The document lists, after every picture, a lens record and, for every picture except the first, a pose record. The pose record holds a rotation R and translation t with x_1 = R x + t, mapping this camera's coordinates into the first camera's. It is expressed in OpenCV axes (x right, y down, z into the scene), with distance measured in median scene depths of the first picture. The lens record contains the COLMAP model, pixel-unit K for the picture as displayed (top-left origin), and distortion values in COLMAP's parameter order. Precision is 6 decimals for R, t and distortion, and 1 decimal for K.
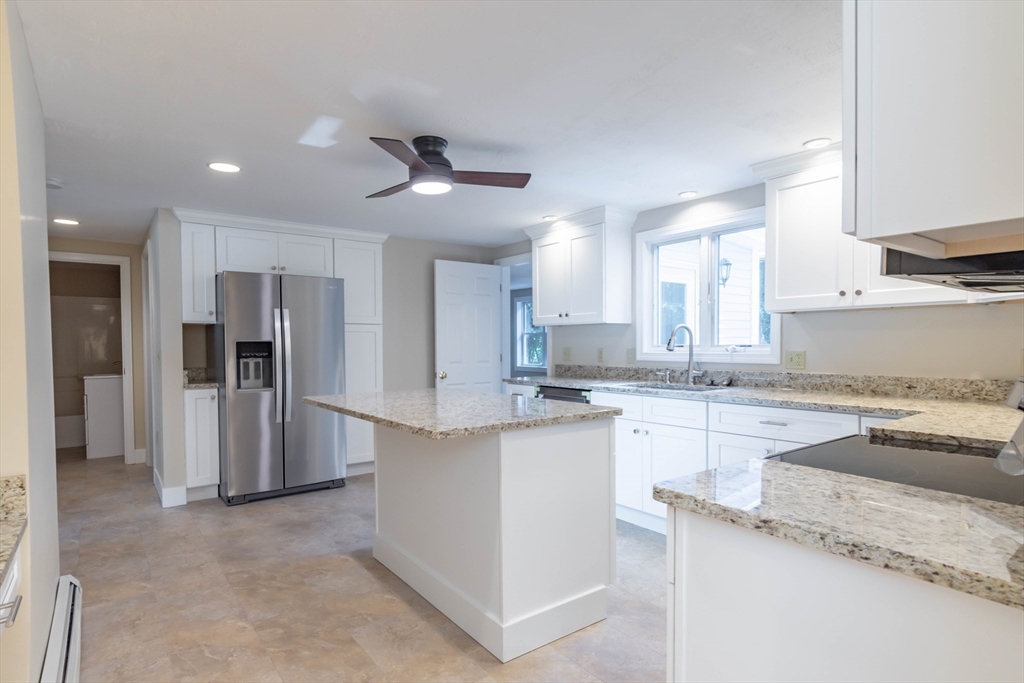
lens RADIAL K [[550.4, 0, 503.6], [0, 550.4, 356.2], [0, 0, 1]] dist [-0.000167, 0.001716]
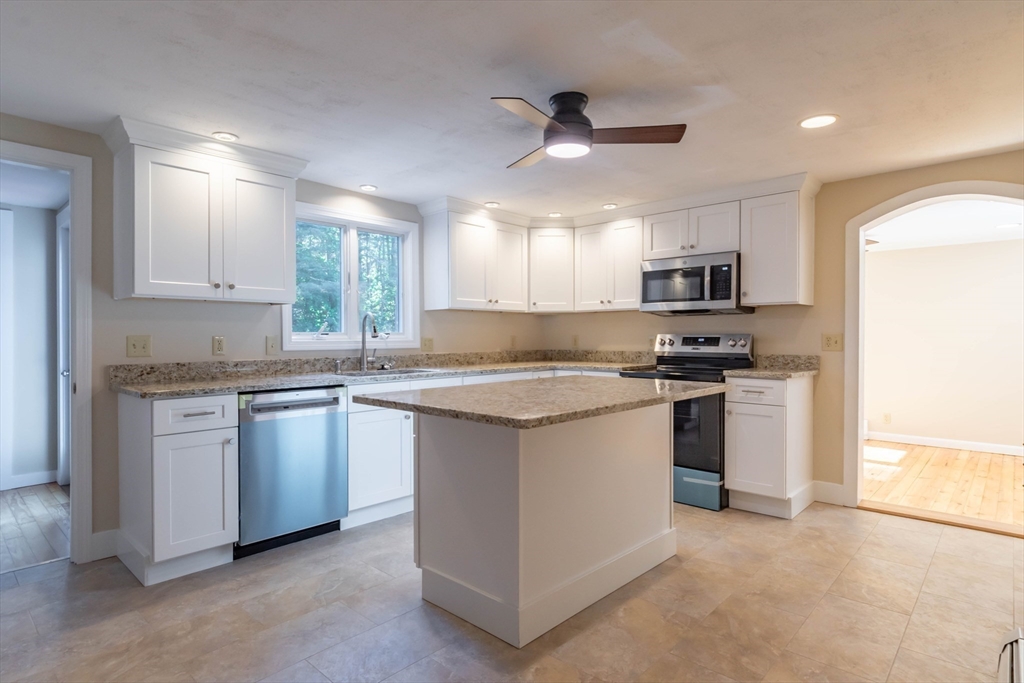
lens RADIAL K [[550.4, 0, 512.8], [0, 550.4, 332.5], [0, 0, 1]] dist [-0.000167, 0.001716]
pose [[-0.191593, 0.018625, 0.981298, -0.889069], [0.030210, 0.999458, -0.013072, 0.001636], [-0.981009, 0.027141, -0.192052, 1.135560]]
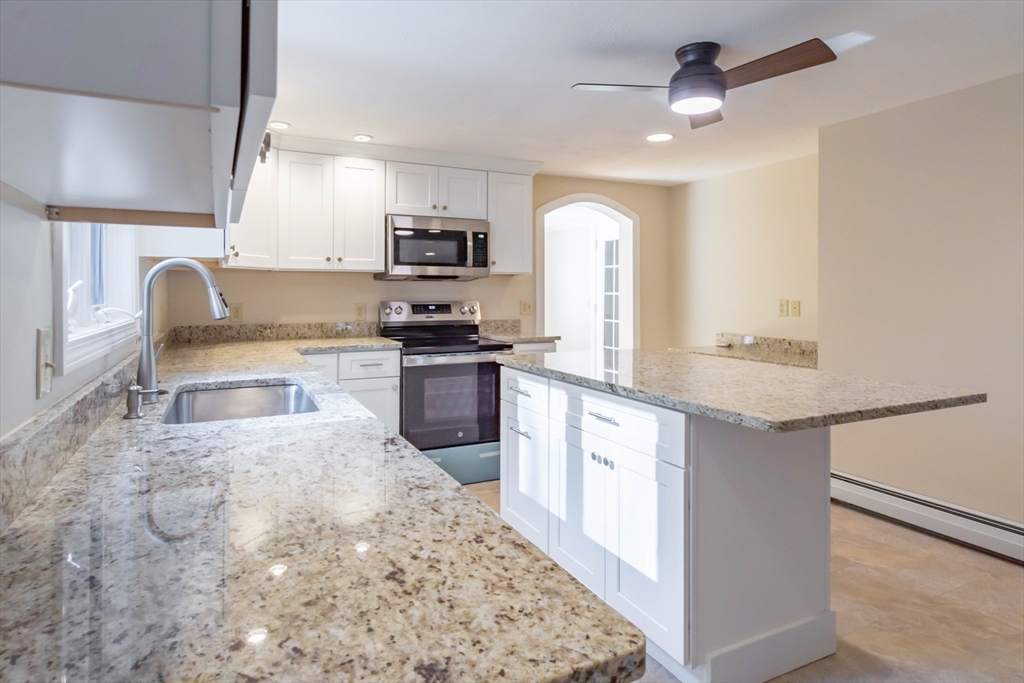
lens RADIAL K [[550.4, 0, 500.3], [0, 550.4, 289.5], [0, 0, 1]] dist [-0.000167, 0.001716]
pose [[-0.984122, 0.013252, 0.177000, 0.009451], [0.016133, 0.999760, 0.014847, -0.043160], [-0.176761, 0.017467, -0.984099, 1.665452]]
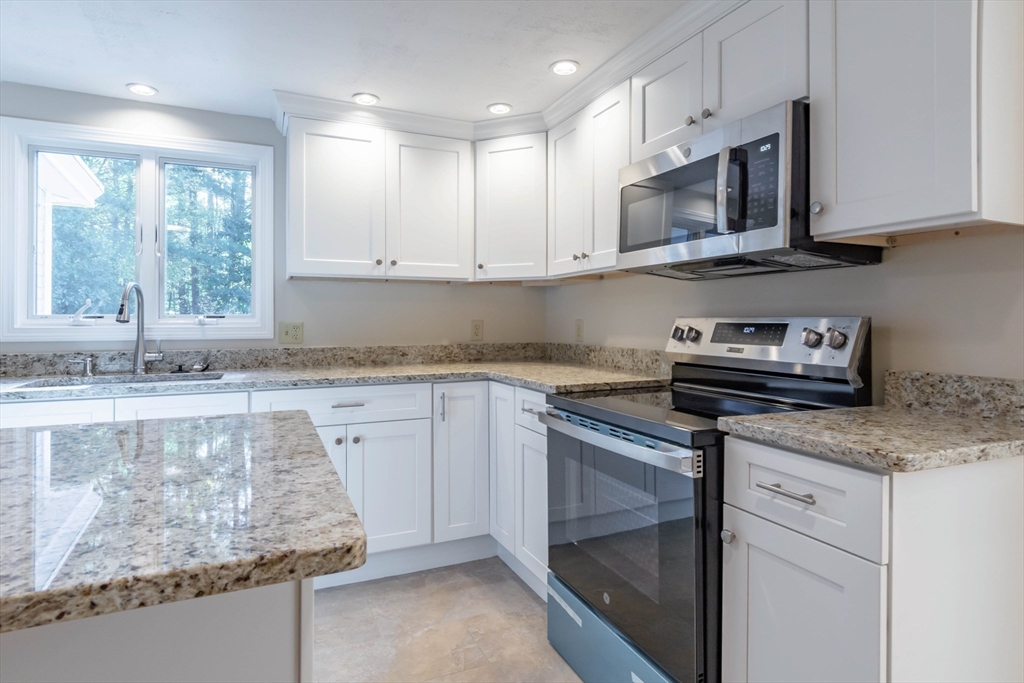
lens RADIAL K [[550.4, 0, 505.2], [0, 550.4, 315.5], [0, 0, 1]] dist [-0.000167, 0.001716]
pose [[0.224432, 0.019833, 0.974288, -0.256230], [0.023234, 0.999400, -0.025696, 0.009958], [-0.974213, 0.028403, 0.223837, 0.515891]]
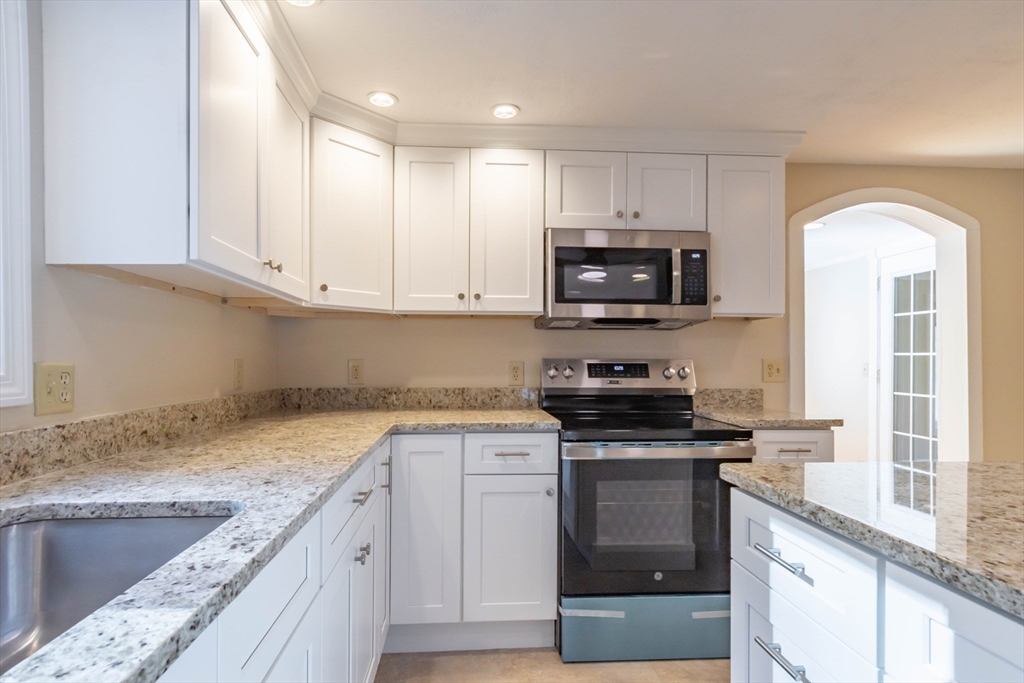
lens RADIAL K [[550.4, 0, 500.8], [0, 550.4, 350.5], [0, 0, 1]] dist [-0.000167, 0.001716]
pose [[-0.841686, 0.019254, 0.539624, 0.087374], [0.020401, 0.999784, -0.003852, -0.011925], [-0.539582, 0.007766, -0.841897, 1.239574]]
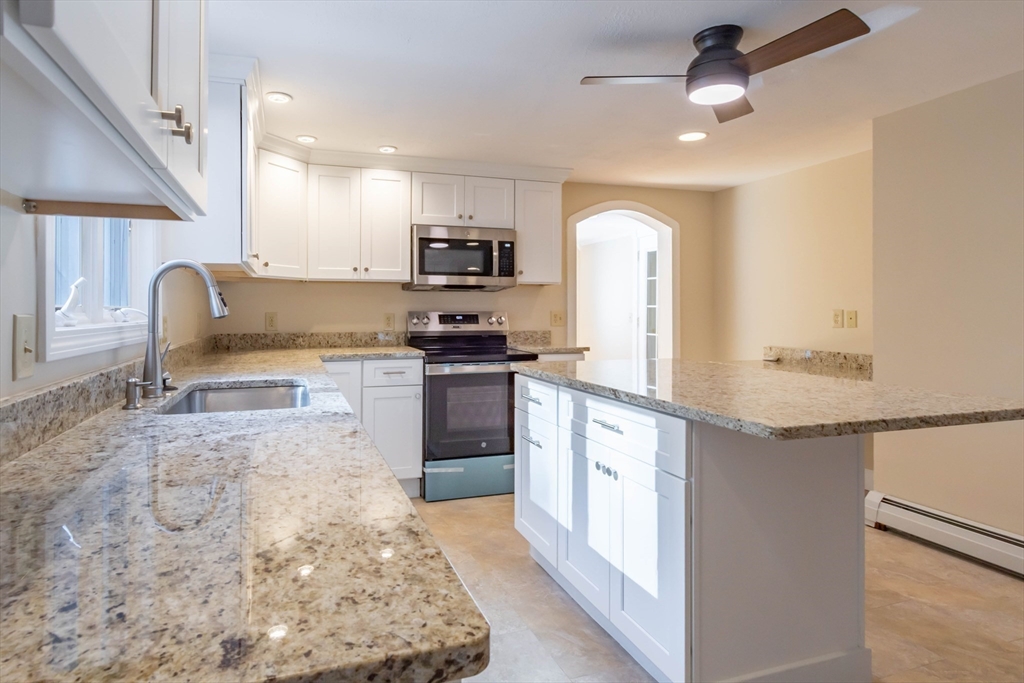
lens RADIAL K [[550.4, 0, 481.5], [0, 550.4, 304.6], [0, 0, 1]] dist [-0.000167, 0.001716]
pose [[-0.953405, 0.016101, 0.301263, -0.044132], [0.019606, 0.999771, 0.008615, -0.024341], [-0.301055, 0.014120, -0.953502, 1.637123]]
